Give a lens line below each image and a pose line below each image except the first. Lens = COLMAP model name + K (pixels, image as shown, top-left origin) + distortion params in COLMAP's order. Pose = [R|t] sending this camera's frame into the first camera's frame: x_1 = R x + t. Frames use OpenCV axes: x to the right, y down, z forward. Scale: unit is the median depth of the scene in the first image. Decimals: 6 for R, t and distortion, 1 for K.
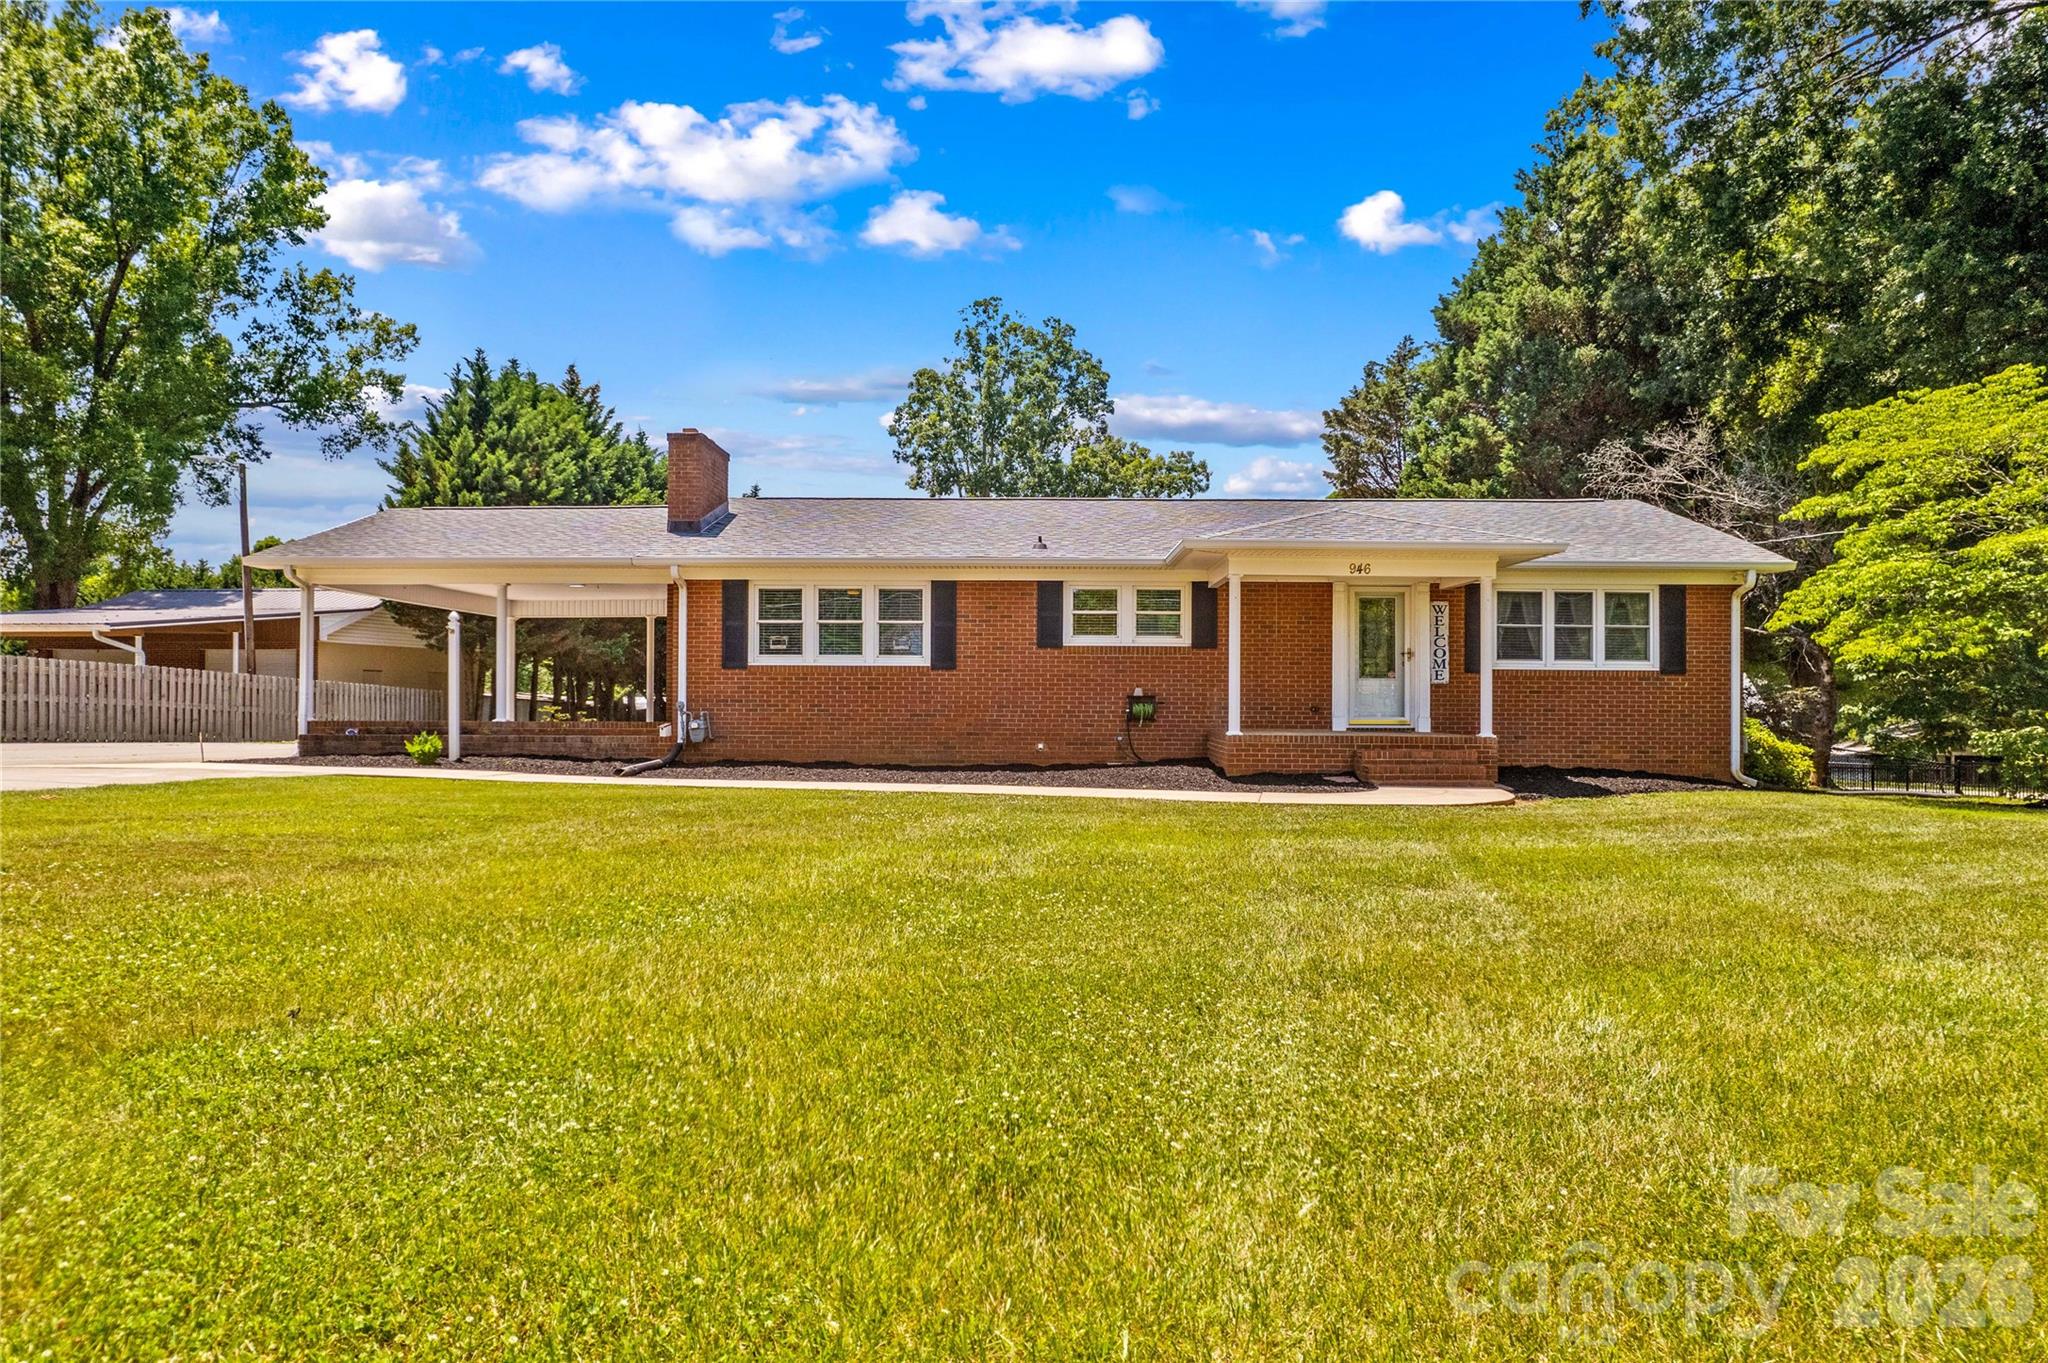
lens RADIAL K [[1343.1, 0, 1024.0], [0, 1343.1, 681.5], [0, 0, 1]] dist [-0.068651, 0.087218]
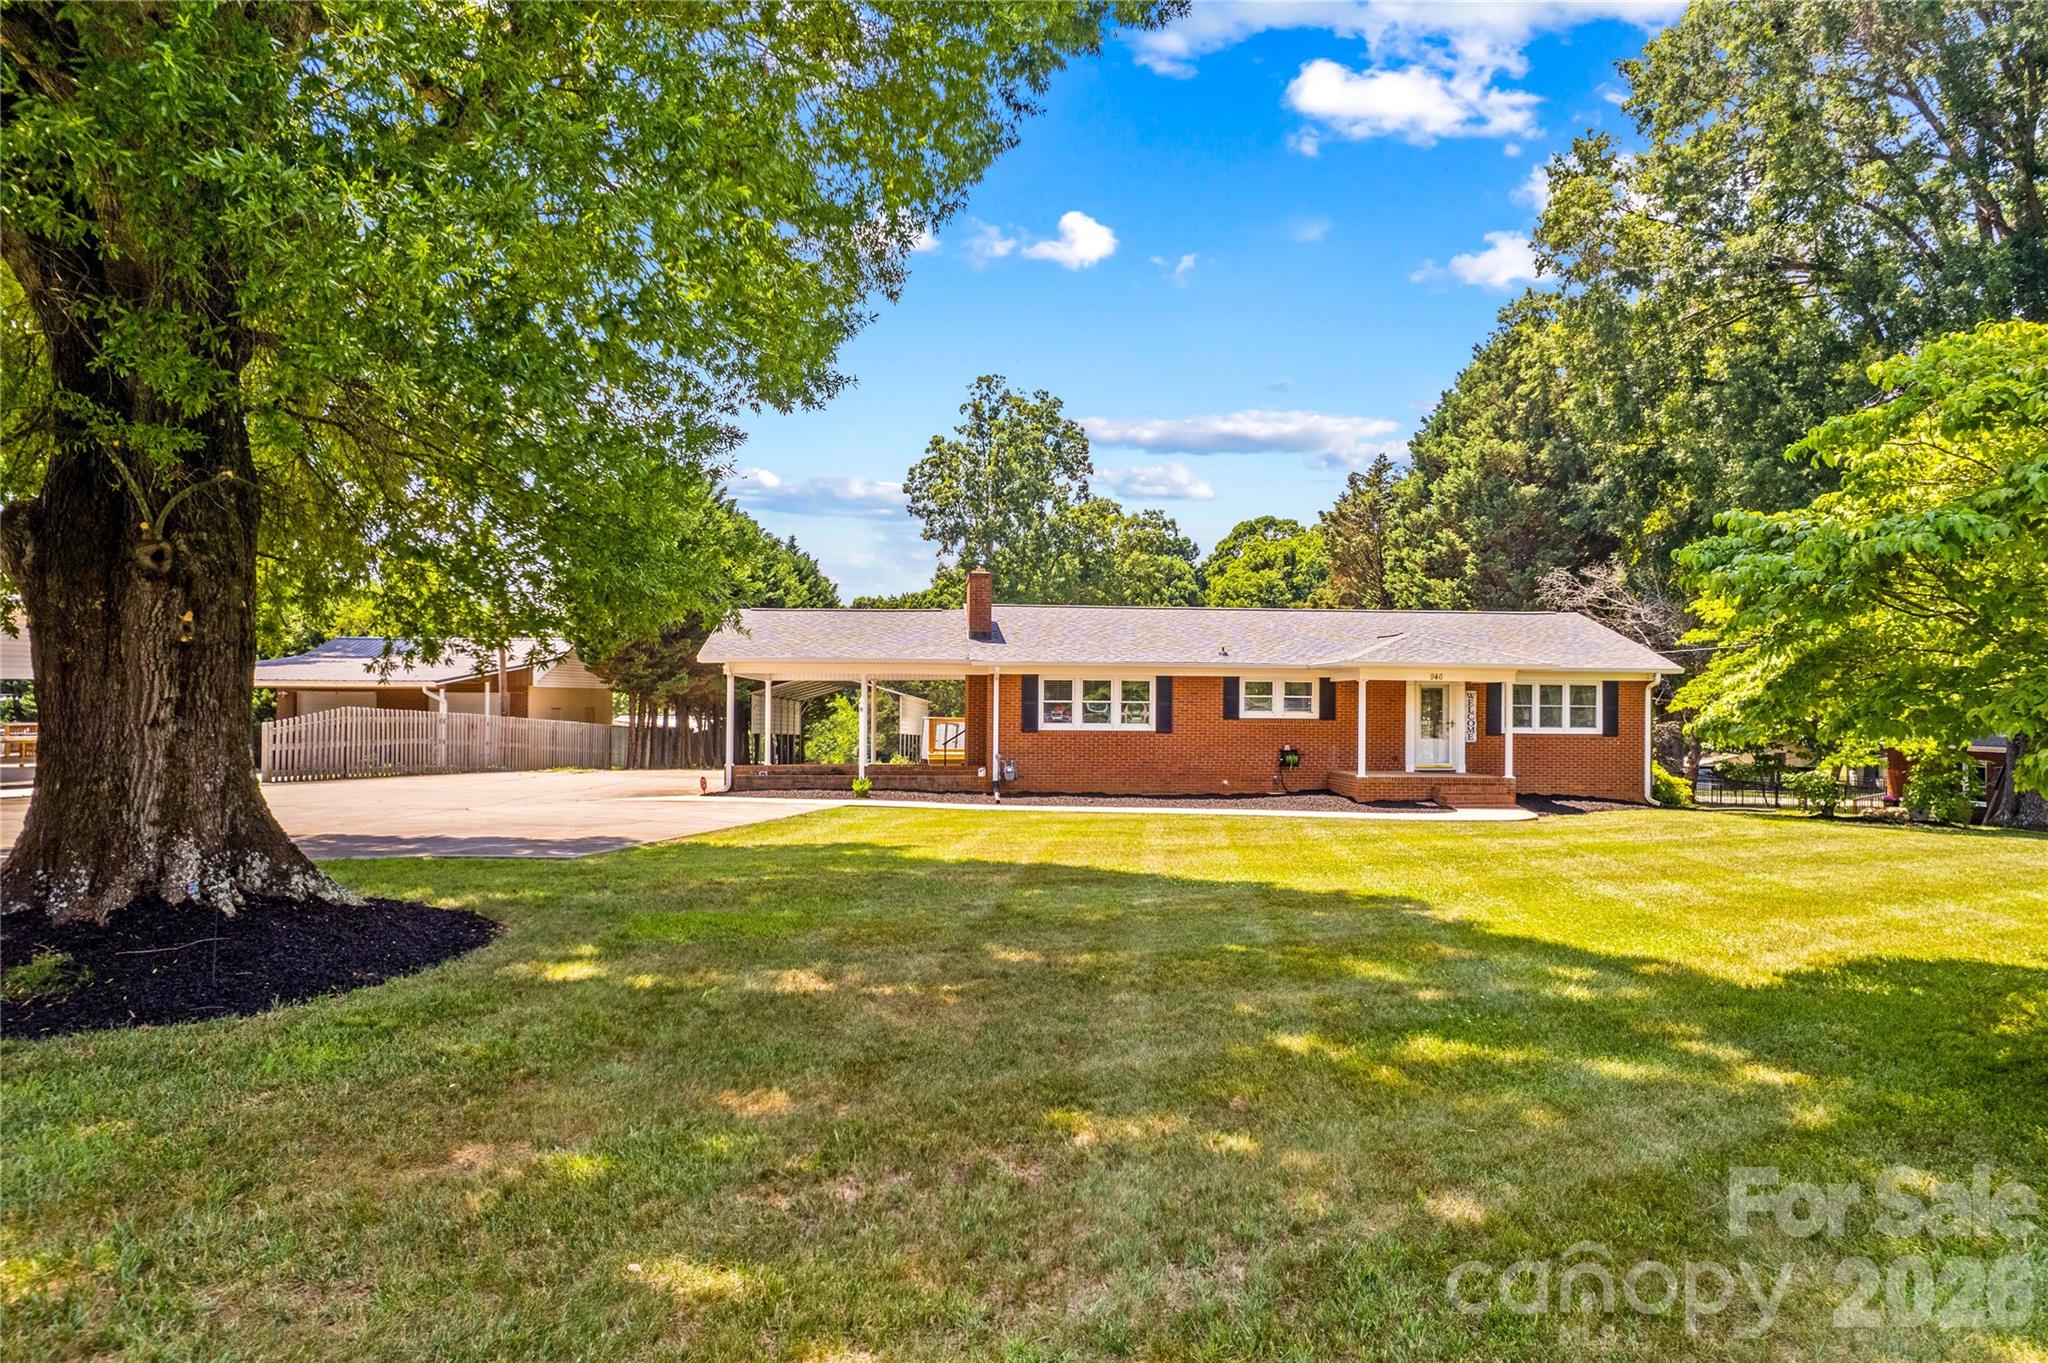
lens RADIAL K [[1343.1, 0, 1024.0], [0, 1343.1, 681.5], [0, 0, 1]] dist [-0.068651, 0.087218]
pose [[0.995590, 0.004525, 0.093702, -0.361218], [-0.004191, 0.999984, -0.003764, -0.061027], [-0.093717, 0.003354, 0.995593, -0.525968]]
